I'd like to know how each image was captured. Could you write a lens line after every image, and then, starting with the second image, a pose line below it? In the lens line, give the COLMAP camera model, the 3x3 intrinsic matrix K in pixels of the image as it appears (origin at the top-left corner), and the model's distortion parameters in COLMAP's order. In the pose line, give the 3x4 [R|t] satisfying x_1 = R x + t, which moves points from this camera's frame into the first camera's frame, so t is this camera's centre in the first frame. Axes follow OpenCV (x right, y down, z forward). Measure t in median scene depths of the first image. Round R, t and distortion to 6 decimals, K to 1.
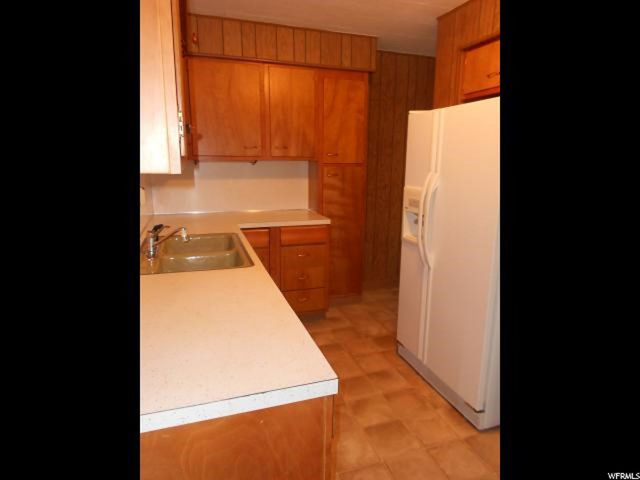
lens RADIAL K [[378.3, 0, 322.2], [0, 378.3, 245.4], [0, 0, 1]] dist [0.002641, -0.000416]
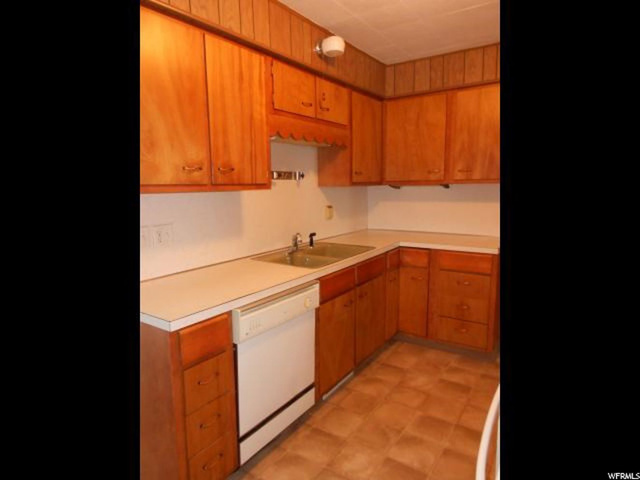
lens RADIAL K [[378.3, 0, 322.2], [0, 378.3, 245.4], [0, 0, 1]] dist [0.002641, -0.000416]
pose [[0.590347, 0.105770, -0.800190, 0.503946], [-0.157924, 0.987352, 0.014000, -0.025130], [0.791550, 0.118104, 0.599584, 0.157486]]
